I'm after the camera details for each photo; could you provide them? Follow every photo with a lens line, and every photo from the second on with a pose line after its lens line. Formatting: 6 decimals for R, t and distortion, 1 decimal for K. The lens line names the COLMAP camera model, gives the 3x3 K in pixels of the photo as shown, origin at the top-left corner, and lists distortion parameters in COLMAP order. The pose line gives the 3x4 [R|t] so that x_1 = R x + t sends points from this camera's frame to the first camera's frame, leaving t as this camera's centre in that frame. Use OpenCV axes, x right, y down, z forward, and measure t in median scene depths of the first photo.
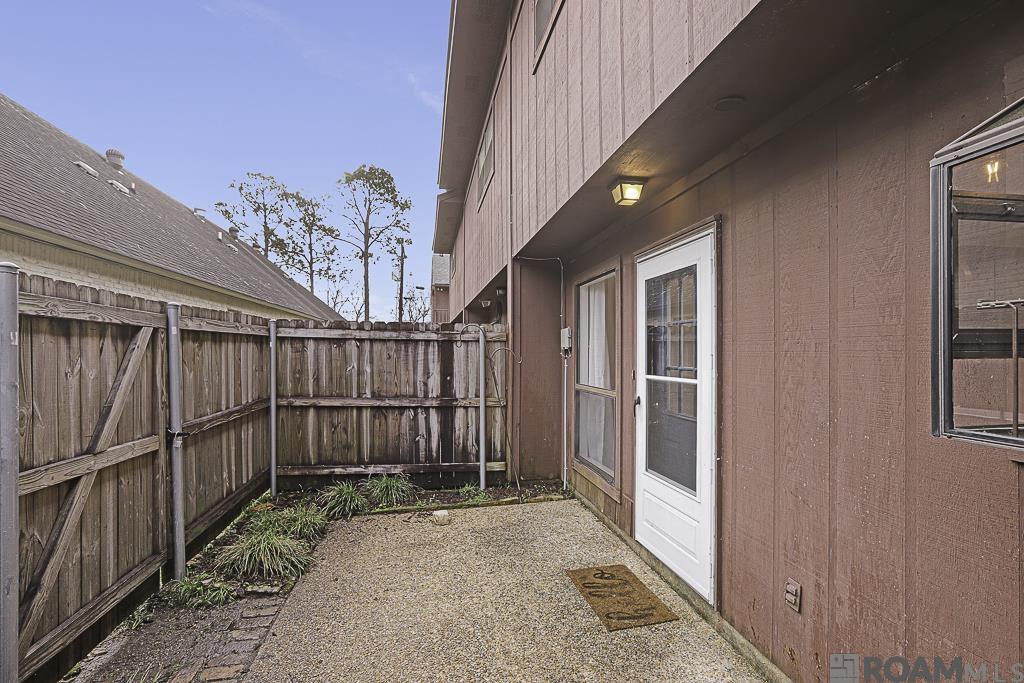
lens RADIAL K [[479.4, 0, 513.6], [0, 479.4, 344.5], [0, 0, 1]] dist [-0.042202, 0.023366]
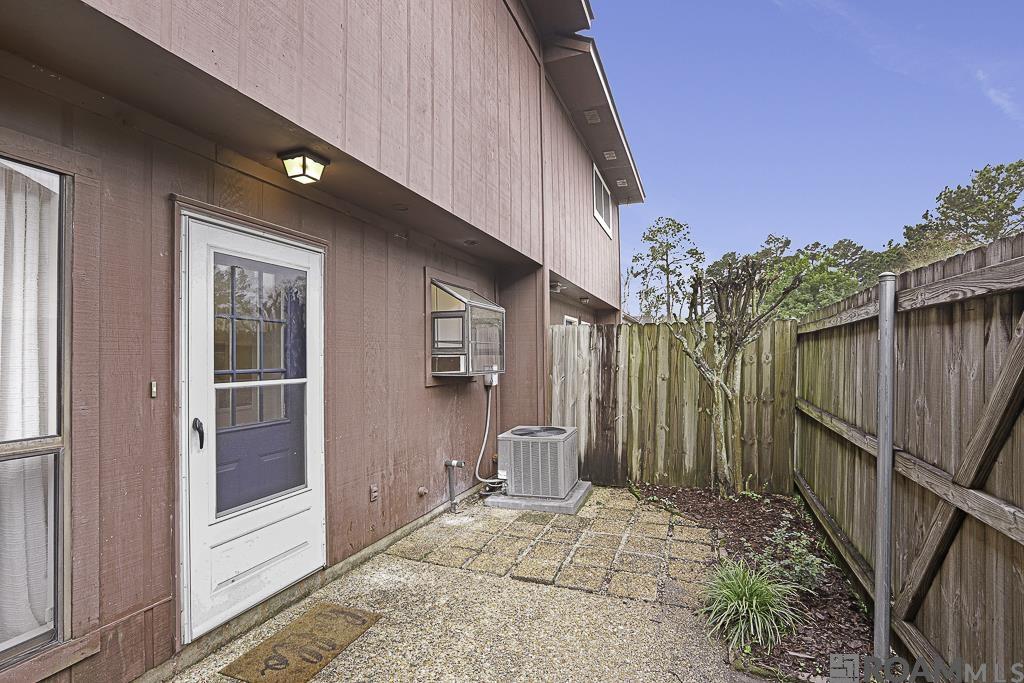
lens RADIAL K [[479.4, 0, 513.6], [0, 479.4, 344.5], [0, 0, 1]] dist [-0.042202, 0.023366]
pose [[-0.845694, 0.020733, 0.533265, -0.630585], [0.000782, 0.999292, -0.037611, 0.040799], [-0.533667, -0.031390, -0.845112, 1.773593]]
